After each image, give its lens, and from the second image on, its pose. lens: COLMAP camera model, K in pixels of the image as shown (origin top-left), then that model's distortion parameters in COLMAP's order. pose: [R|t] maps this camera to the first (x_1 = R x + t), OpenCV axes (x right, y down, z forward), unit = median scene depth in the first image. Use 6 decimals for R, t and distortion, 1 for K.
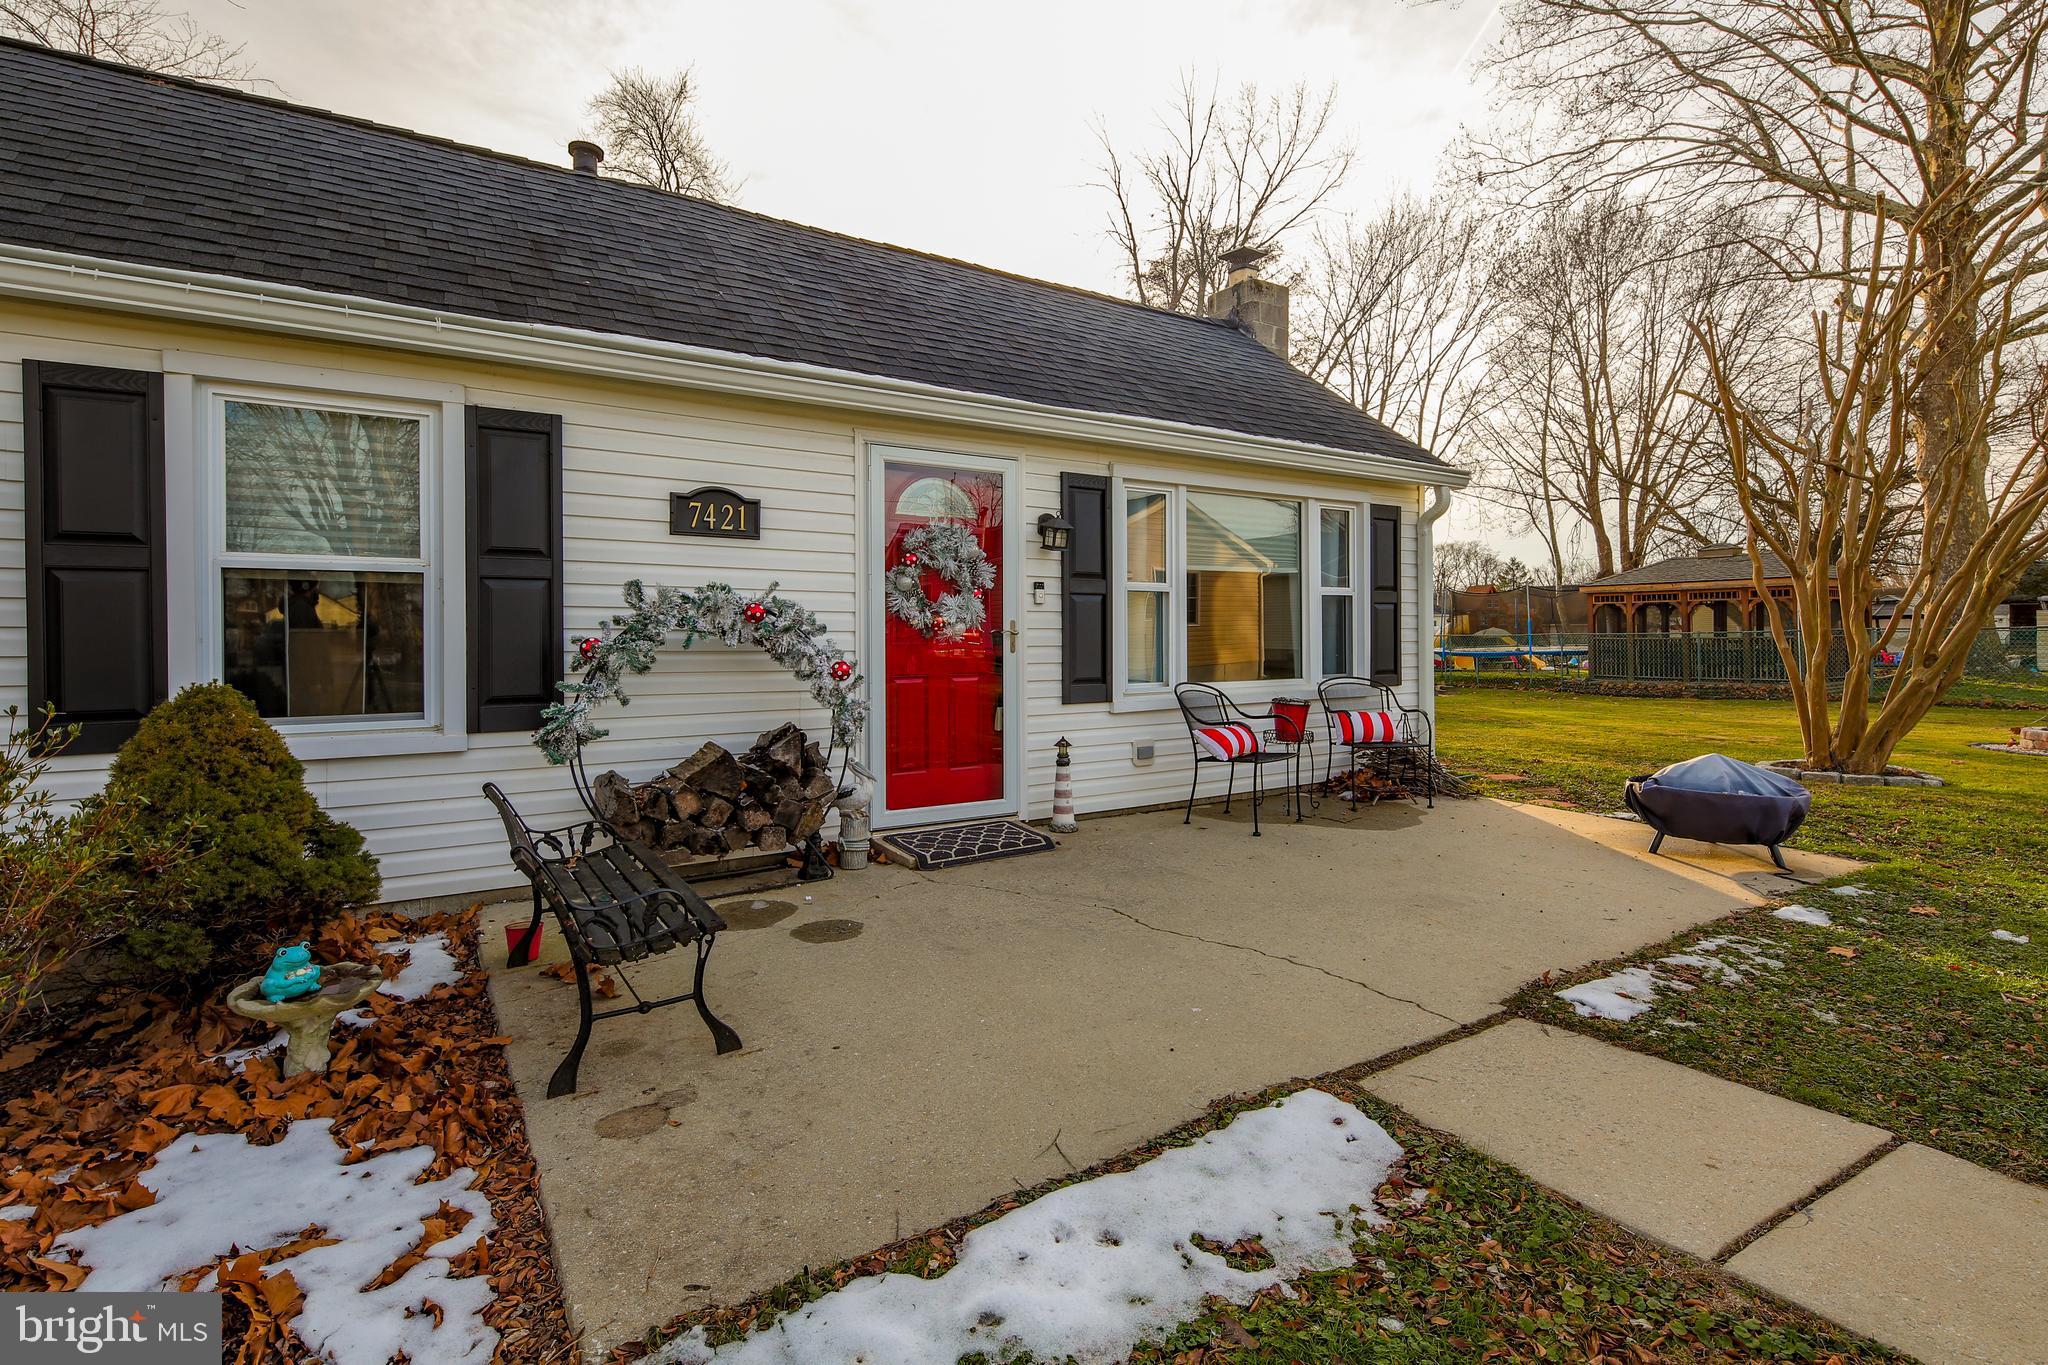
lens RADIAL K [[995.5, 0, 1021.0], [0, 995.5, 634.6], [0, 0, 1]] dist [0.002996, -0.000045]
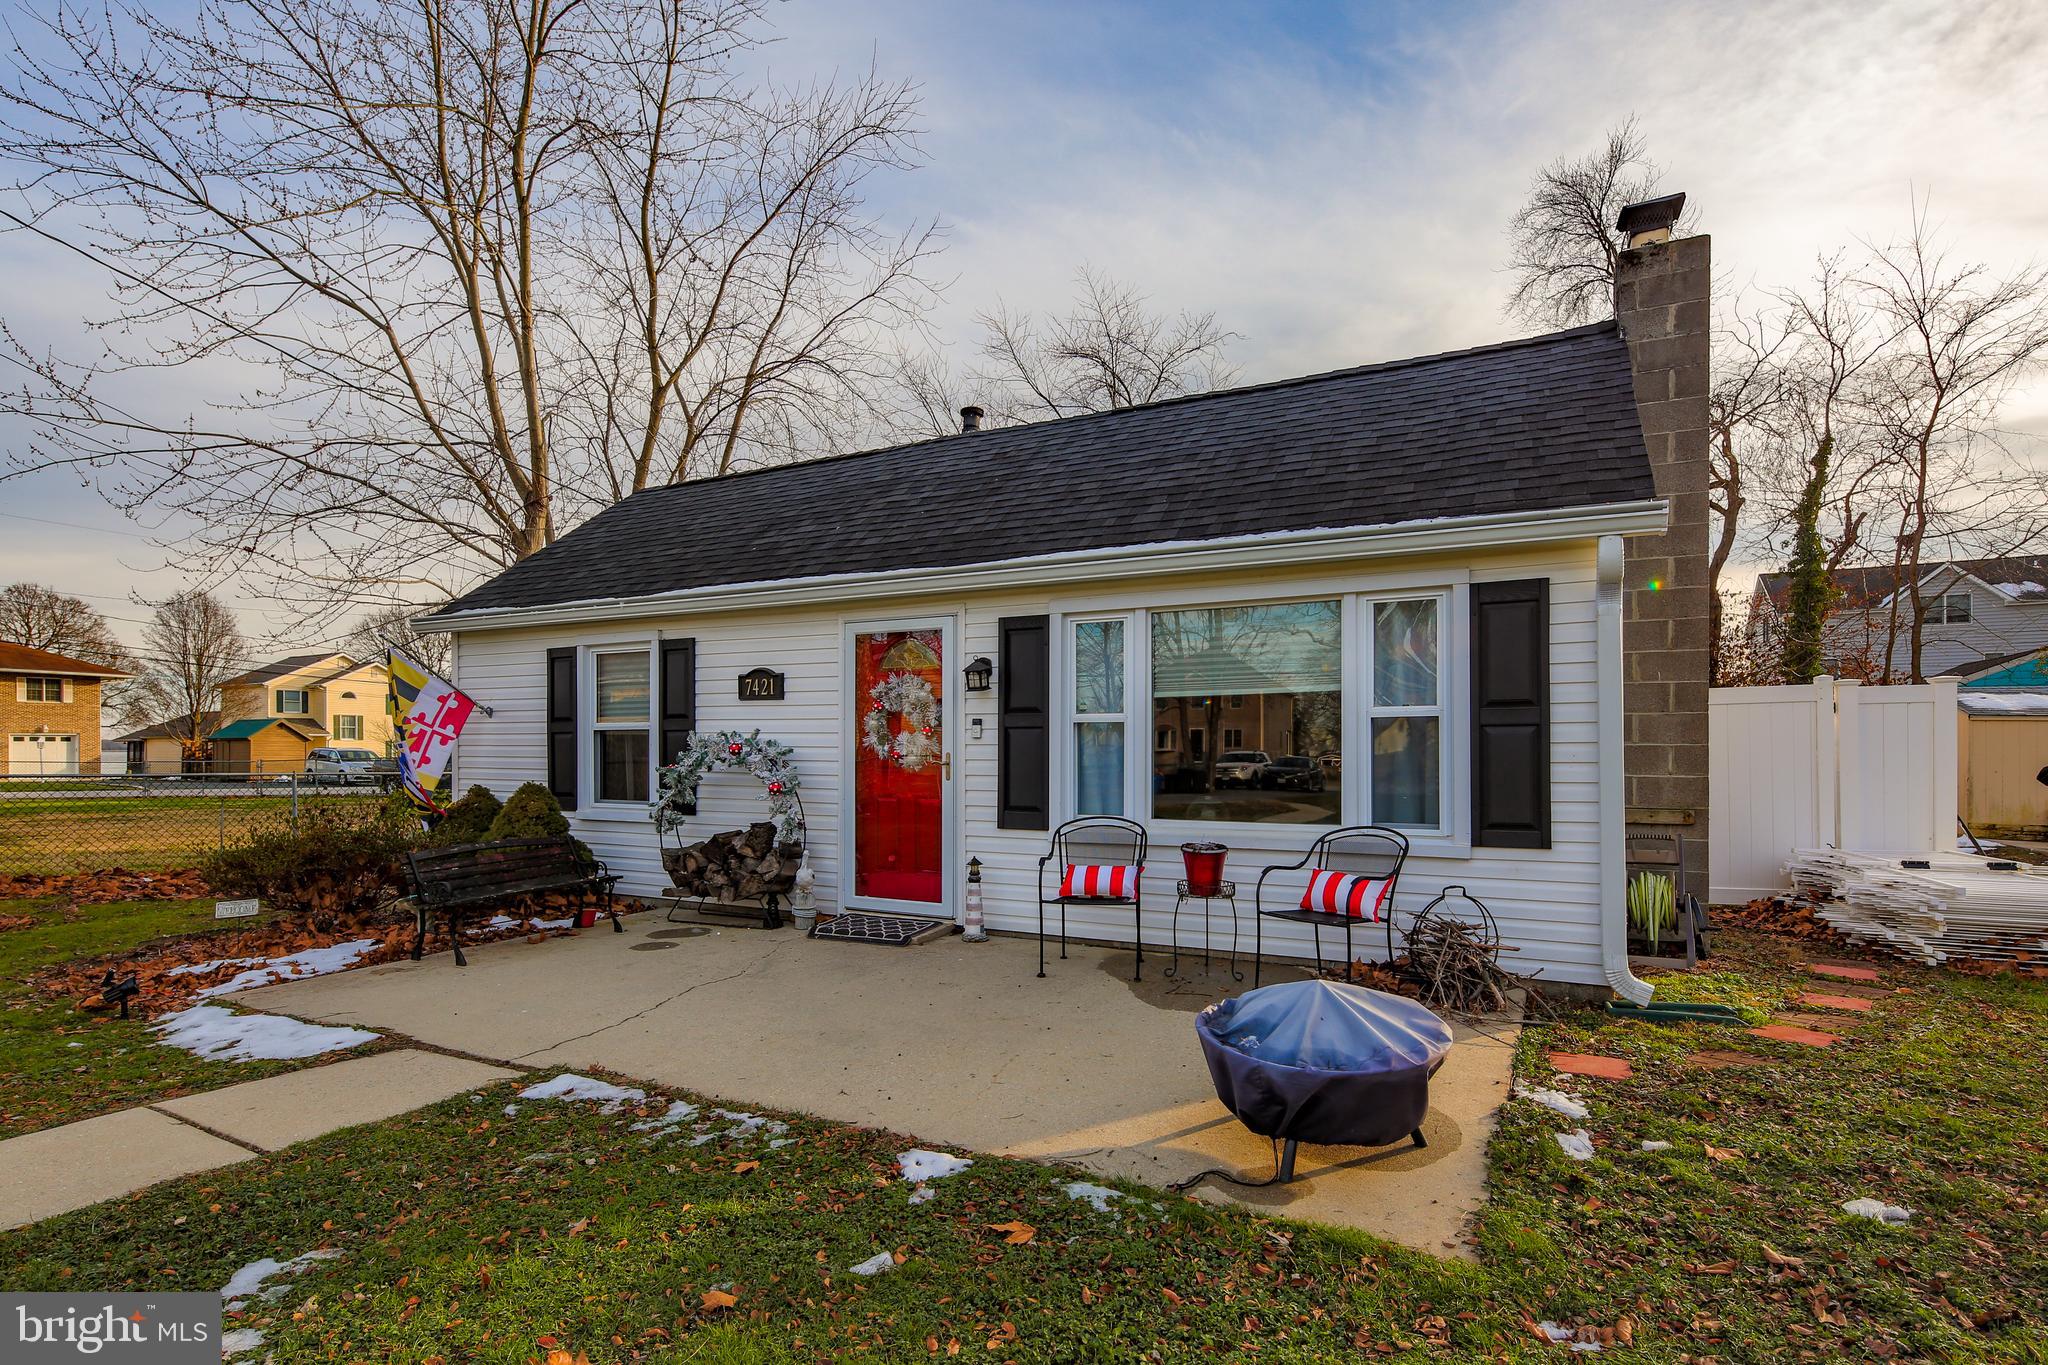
lens RADIAL K [[983.3, 0, 1027.2], [0, 983.3, 745.4], [0, 0, 1]] dist [-0.003035, -0.000697]
pose [[0.496887, -0.001669, -0.867814, 1.175414], [-0.001677, 0.999994, -0.002884, -0.022061], [0.867814, 0.002889, 0.496881, 0.568082]]
